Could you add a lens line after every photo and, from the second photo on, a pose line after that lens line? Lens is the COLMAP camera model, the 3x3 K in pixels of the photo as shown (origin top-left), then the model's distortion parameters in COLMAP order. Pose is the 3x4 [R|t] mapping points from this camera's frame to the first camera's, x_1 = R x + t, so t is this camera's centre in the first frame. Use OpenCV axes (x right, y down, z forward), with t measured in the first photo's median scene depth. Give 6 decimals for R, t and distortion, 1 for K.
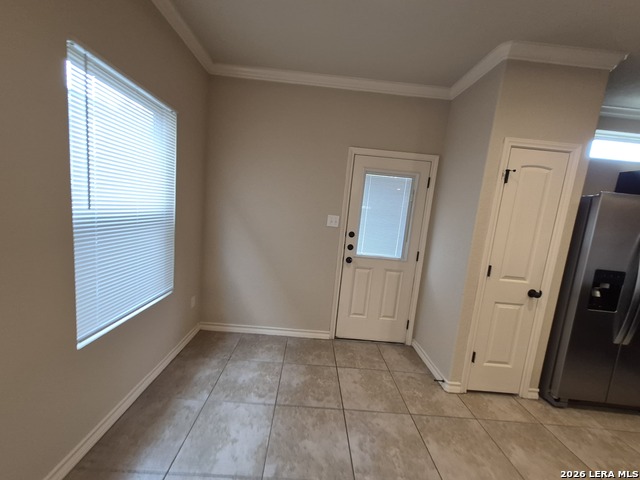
lens RADIAL K [[251.5, 0, 315.4], [0, 251.5, 242.2], [0, 0, 1]] dist [0.011434, -0.000338]
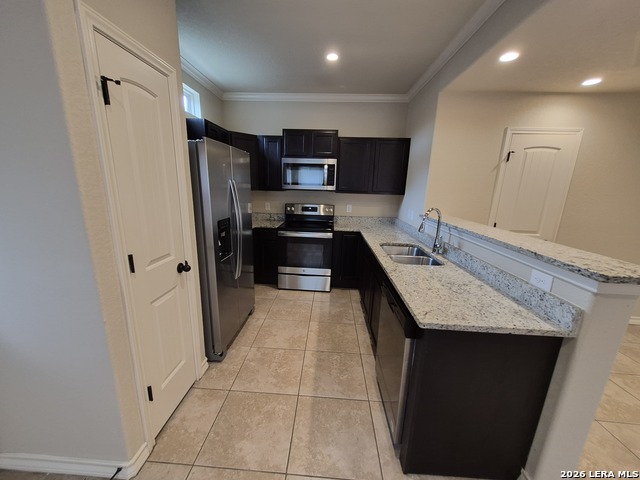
lens RADIAL K [[251.5, 0, 315.4], [0, 251.5, 242.2], [0, 0, 1]] dist [0.011434, -0.000338]
pose [[0.080850, -0.313961, 0.945987, 0.162892], [0.106405, 0.946389, 0.305001, -0.068248], [-0.991030, 0.075998, 0.109923, 0.473125]]
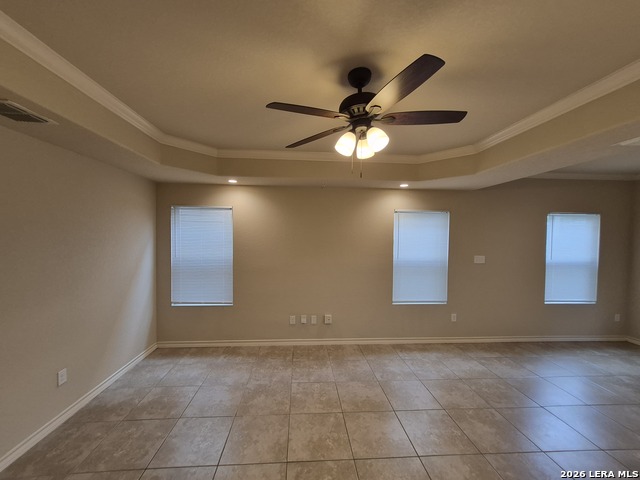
lens RADIAL K [[251.5, 0, 315.4], [0, 251.5, 242.2], [0, 0, 1]] dist [0.011434, -0.000338]
pose [[0.047258, -0.068268, -0.996547, 1.310329], [-0.138939, 0.987514, -0.074238, 0.179819], [0.989173, 0.141967, 0.037183, -1.257339]]
